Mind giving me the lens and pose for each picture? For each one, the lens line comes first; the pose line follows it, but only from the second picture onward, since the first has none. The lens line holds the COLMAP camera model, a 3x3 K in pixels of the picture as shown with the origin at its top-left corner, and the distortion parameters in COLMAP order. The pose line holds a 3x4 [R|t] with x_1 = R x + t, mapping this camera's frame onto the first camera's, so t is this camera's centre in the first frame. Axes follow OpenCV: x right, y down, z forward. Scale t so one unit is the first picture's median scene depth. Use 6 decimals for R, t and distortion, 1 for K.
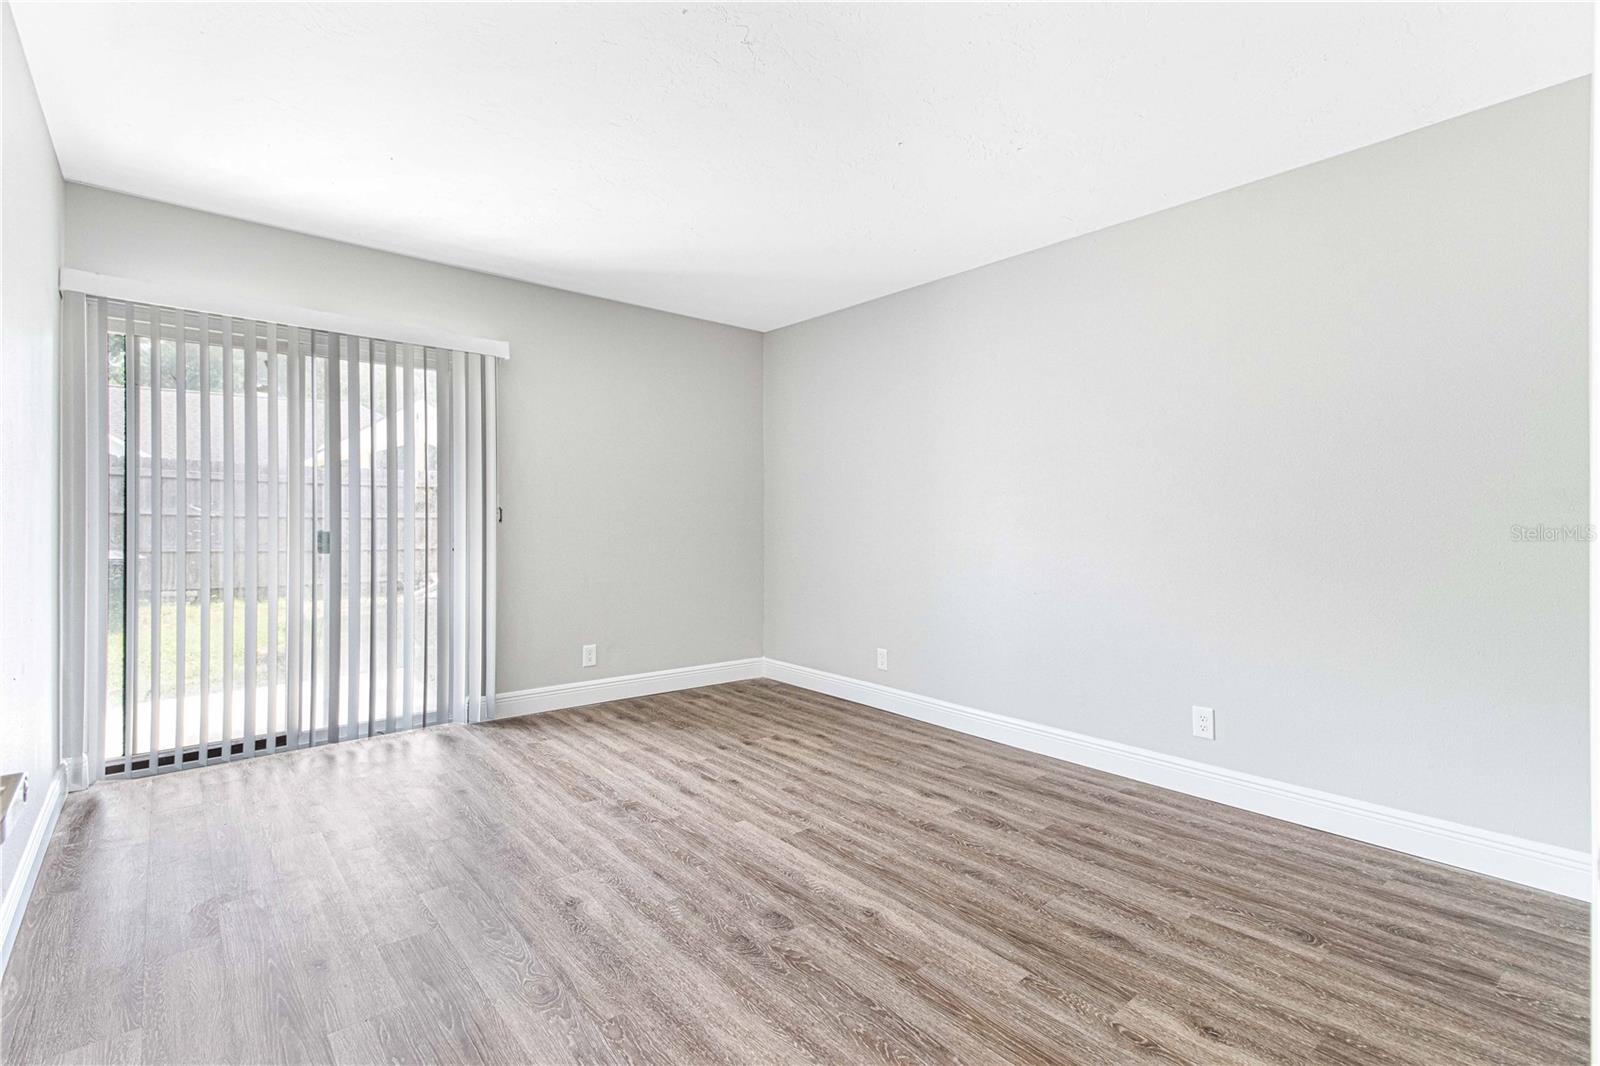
lens RADIAL K [[731.2, 0, 803.0], [0, 731.2, 506.1], [0, 0, 1]] dist [0.010910, -0.000278]
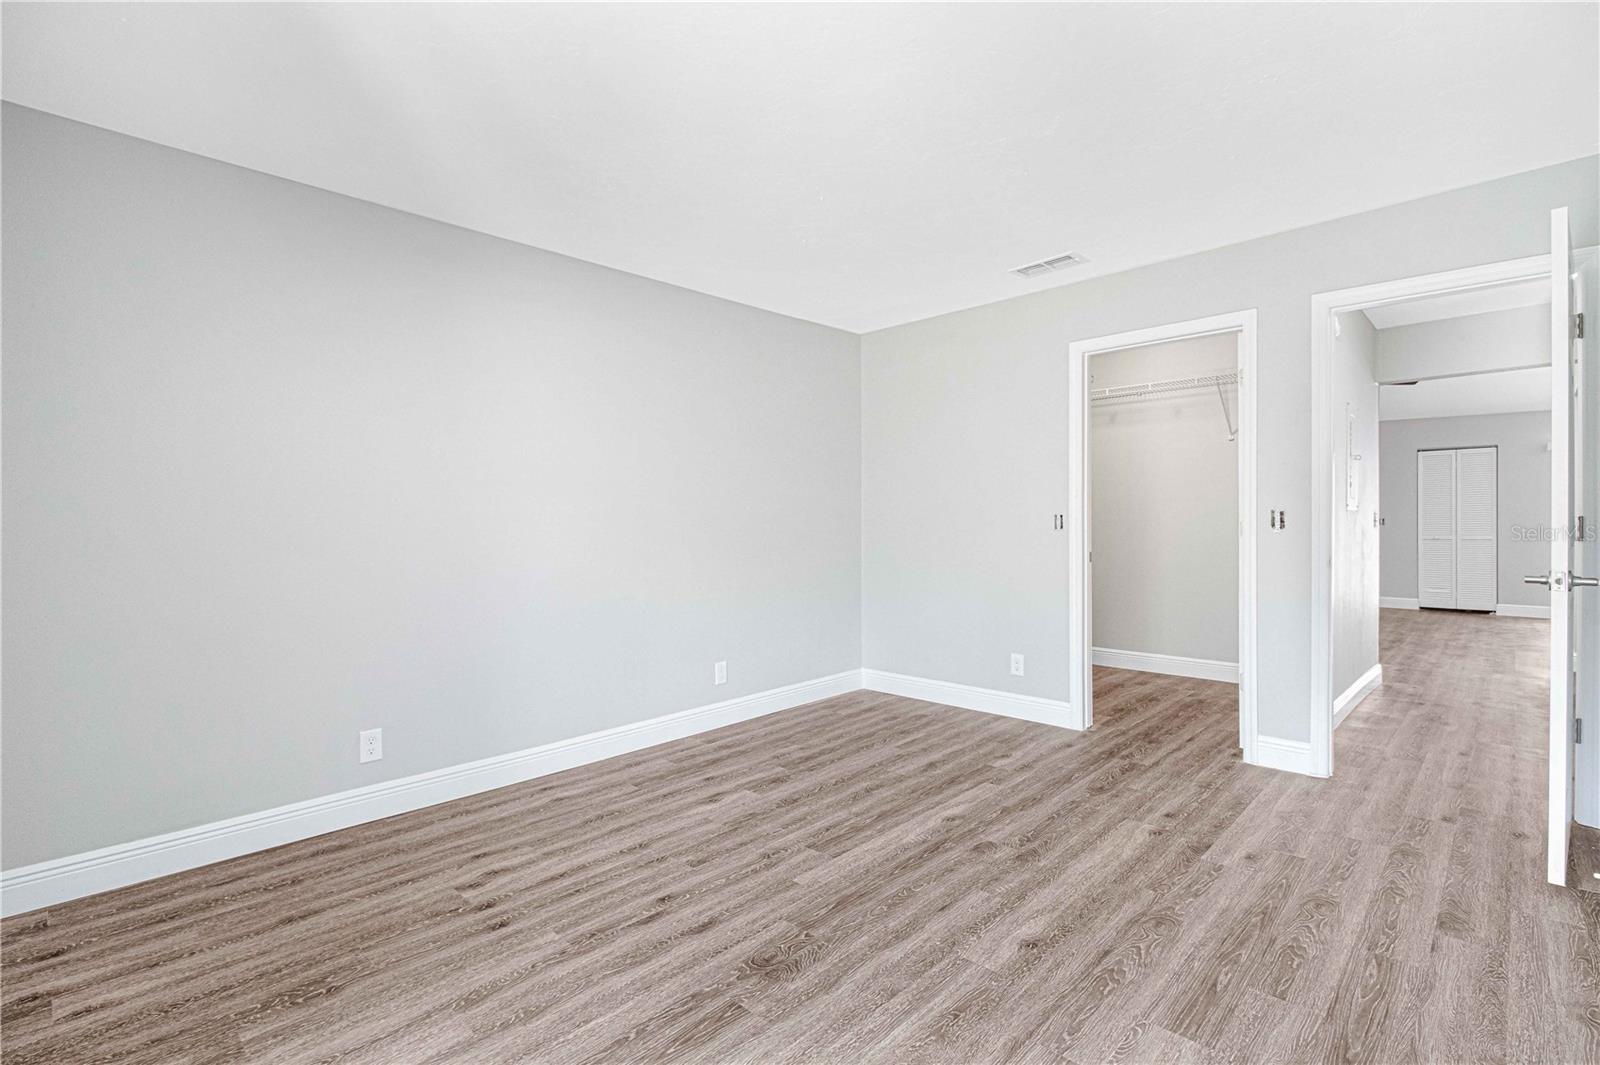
lens RADIAL K [[740.4, 0, 796.4], [0, 740.4, 513.1], [0, 0, 1]] dist [0.021186, -0.013902]
pose [[-0.083054, 0.009522, 0.996500, -0.933600], [-0.002895, 0.999948, -0.009796, 0.004991], [-0.996541, -0.003699, -0.083022, 1.041857]]
